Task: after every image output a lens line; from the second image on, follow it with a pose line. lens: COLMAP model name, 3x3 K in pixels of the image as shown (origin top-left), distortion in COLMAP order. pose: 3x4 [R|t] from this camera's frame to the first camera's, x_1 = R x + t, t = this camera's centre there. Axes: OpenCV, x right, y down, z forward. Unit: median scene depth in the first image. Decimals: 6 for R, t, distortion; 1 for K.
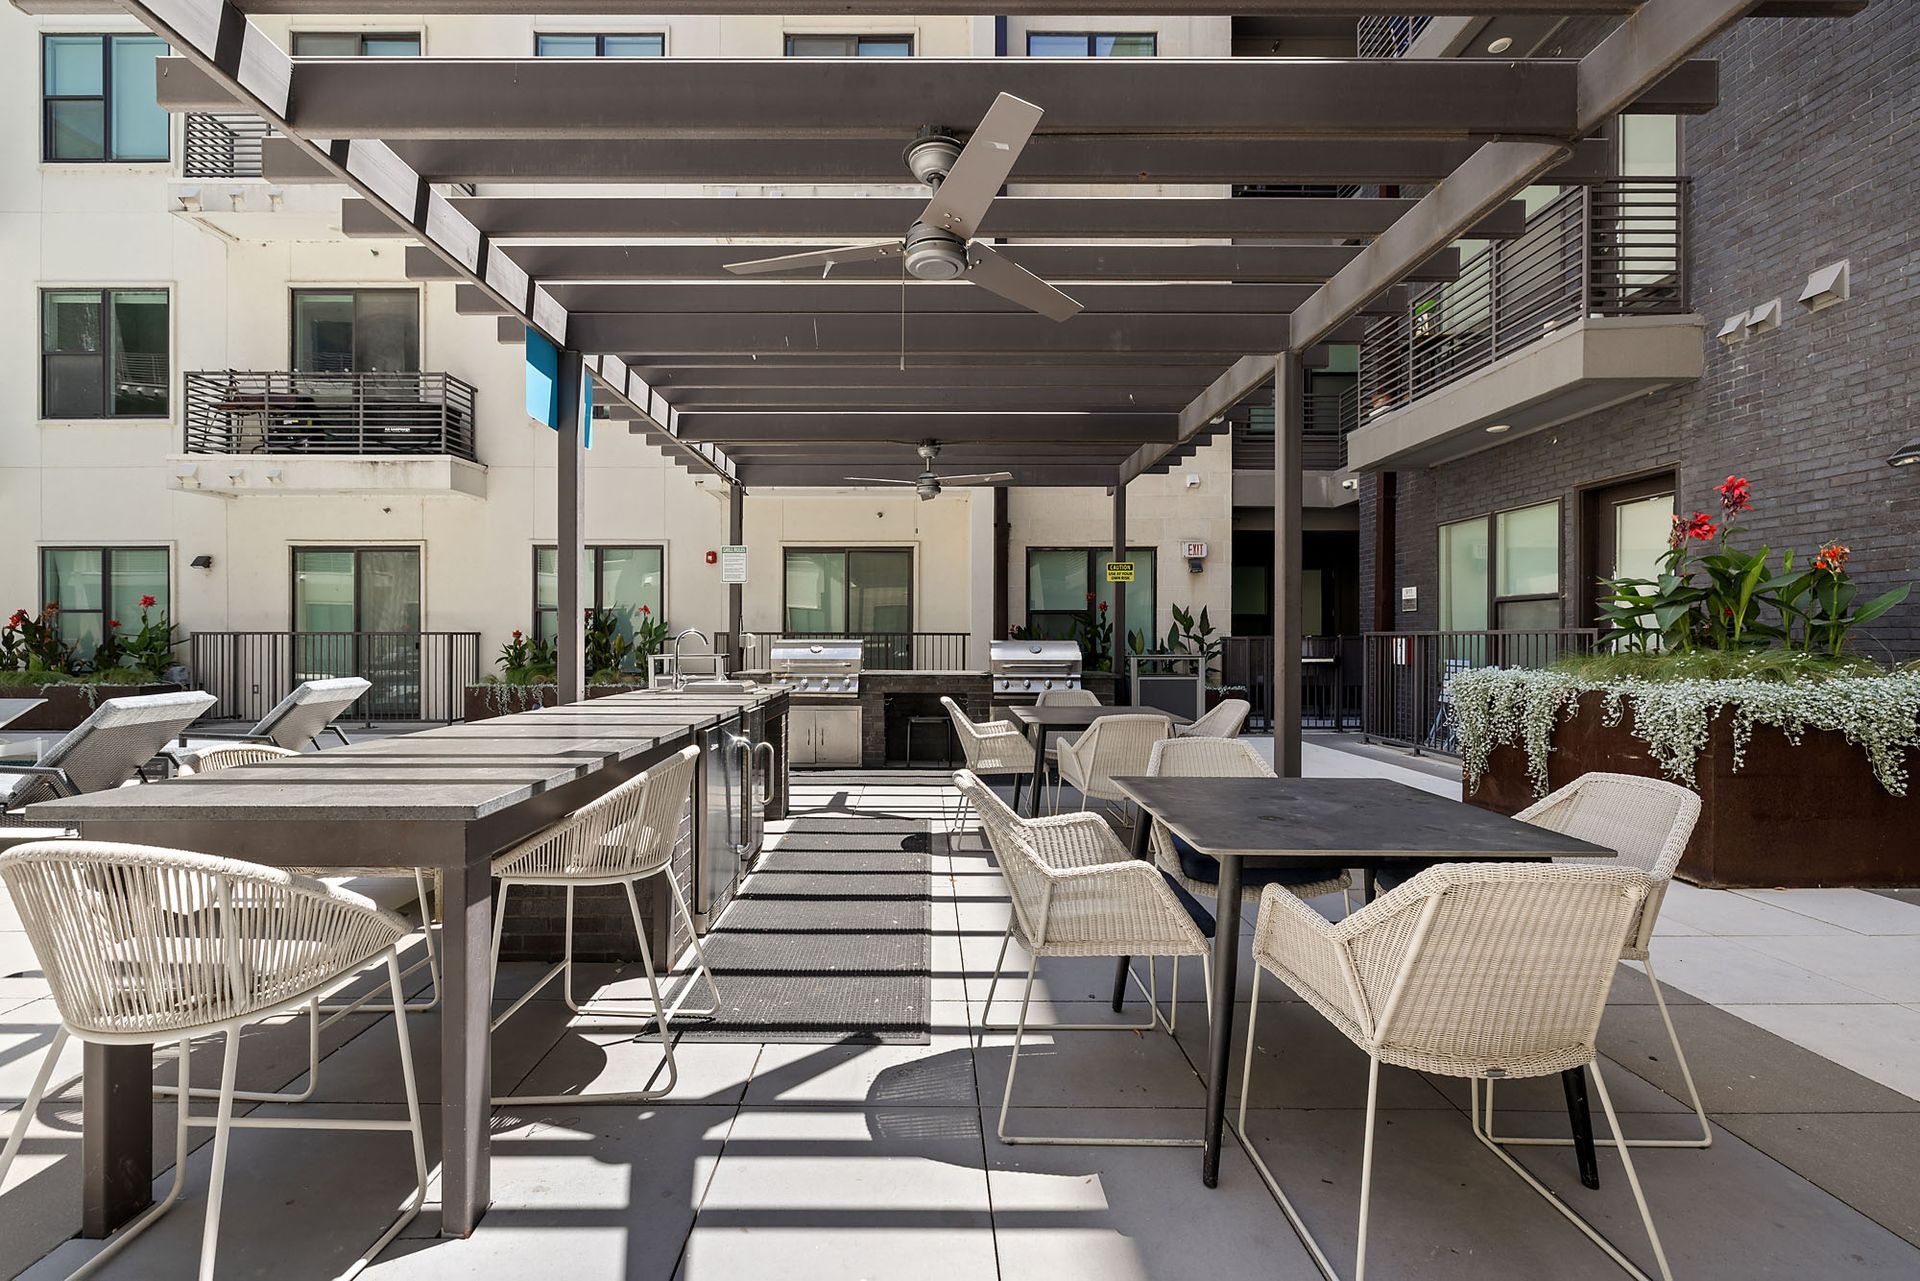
lens RADIAL K [[751.3, 0, 960.6], [0, 751.3, 637.6], [0, 0, 1]] dist [-0.004473, -0.000499]
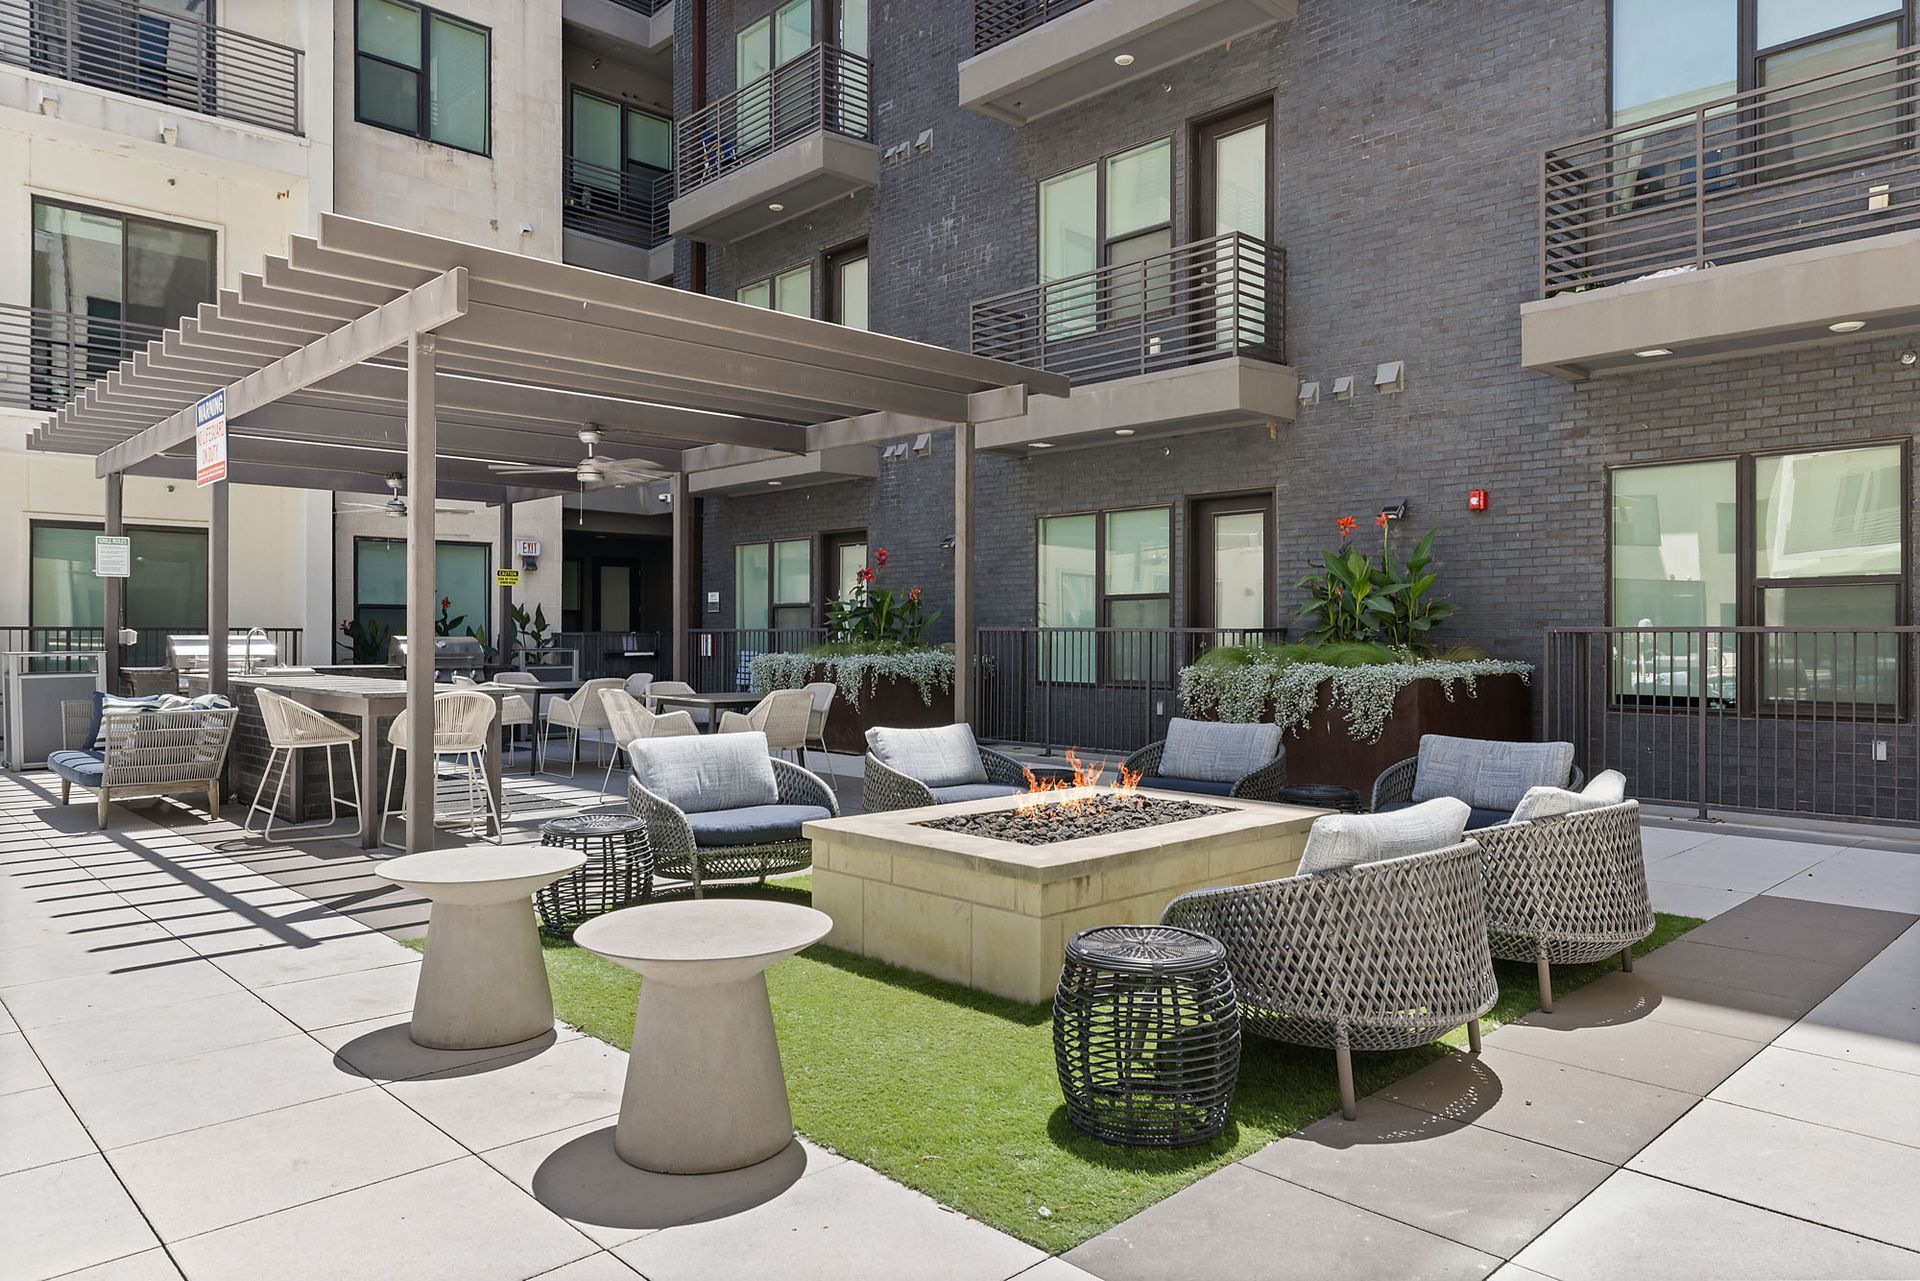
lens RADIAL K [[1251.7, 0, 957.8], [0, 1251.7, 638.7], [0, 0, 1]] dist [-0.000905, -0.000038]
pose [[0.712658, -0.001162, 0.701510, -0.733093], [-0.001350, 0.999995, 0.003028, 0.001332], [-0.701510, -0.003105, 0.712653, -0.976843]]
